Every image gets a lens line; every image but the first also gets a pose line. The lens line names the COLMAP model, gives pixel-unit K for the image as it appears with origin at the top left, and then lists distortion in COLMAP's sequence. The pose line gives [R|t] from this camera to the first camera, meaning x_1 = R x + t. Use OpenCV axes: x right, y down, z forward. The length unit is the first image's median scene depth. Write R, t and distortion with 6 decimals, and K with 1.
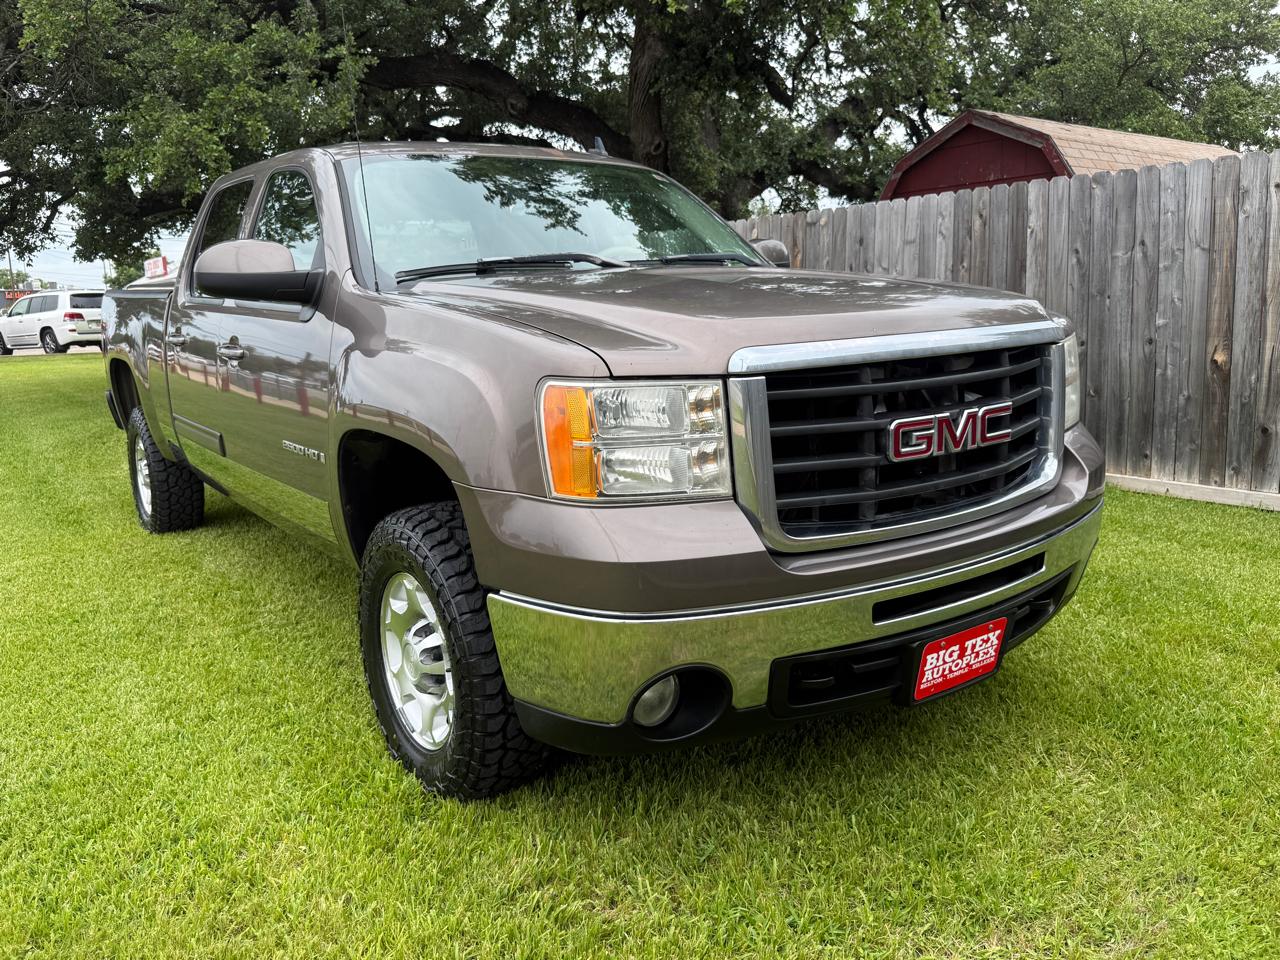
lens RADIAL K [[1017.3, 0, 615.6], [0, 1017.3, 463.2], [0, 0, 1]] dist [0.074511, -0.171065]
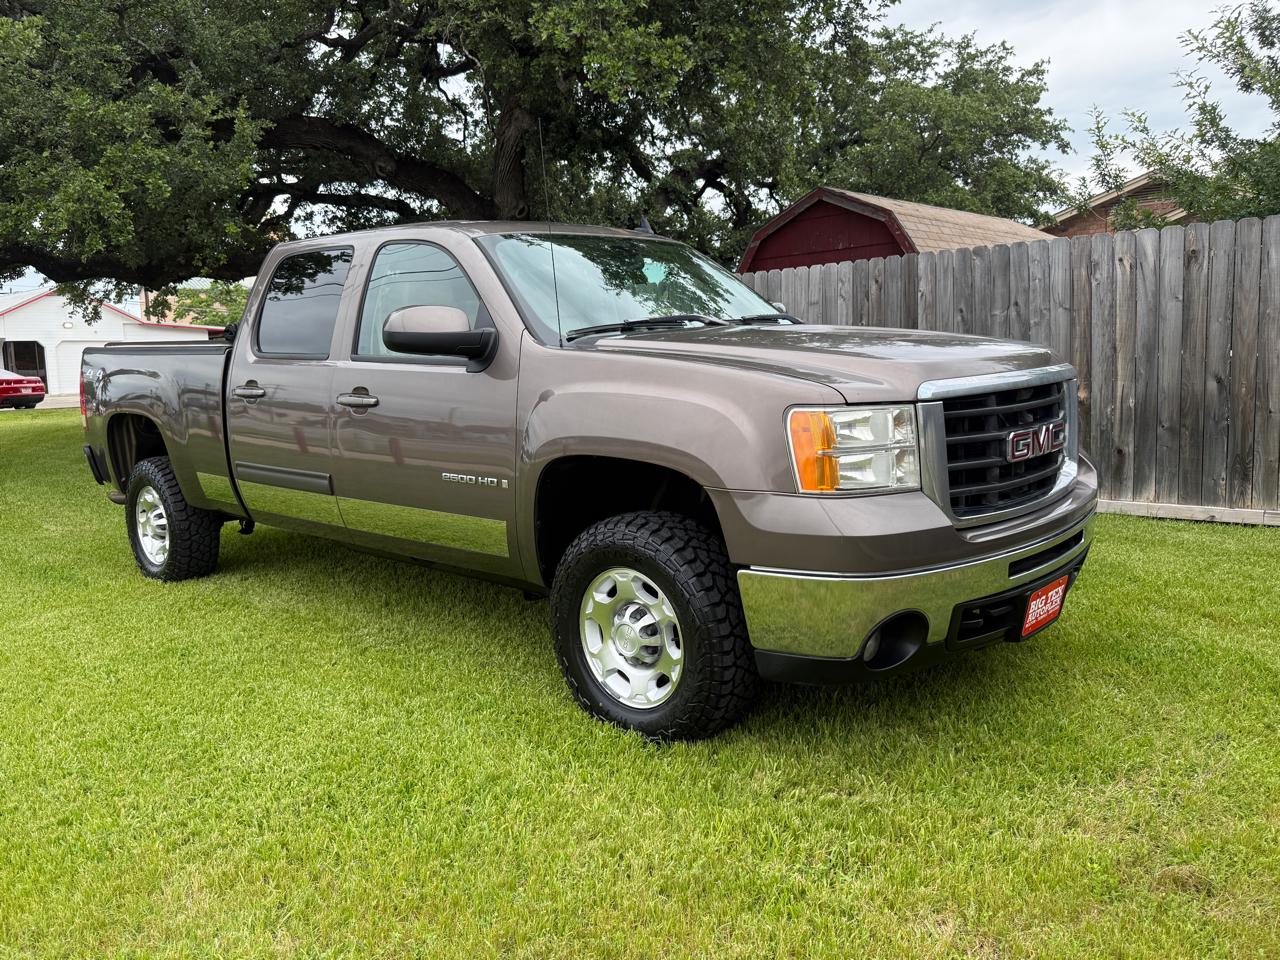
lens RADIAL K [[1017.3, 0, 615.6], [0, 1017.3, 463.2], [0, 0, 1]] dist [0.074511, -0.171065]
pose [[0.979416, -0.027546, 0.199962, -0.221770], [0.038030, 0.998085, -0.048777, 0.019724], [-0.198235, 0.055377, 0.978589, -0.109986]]
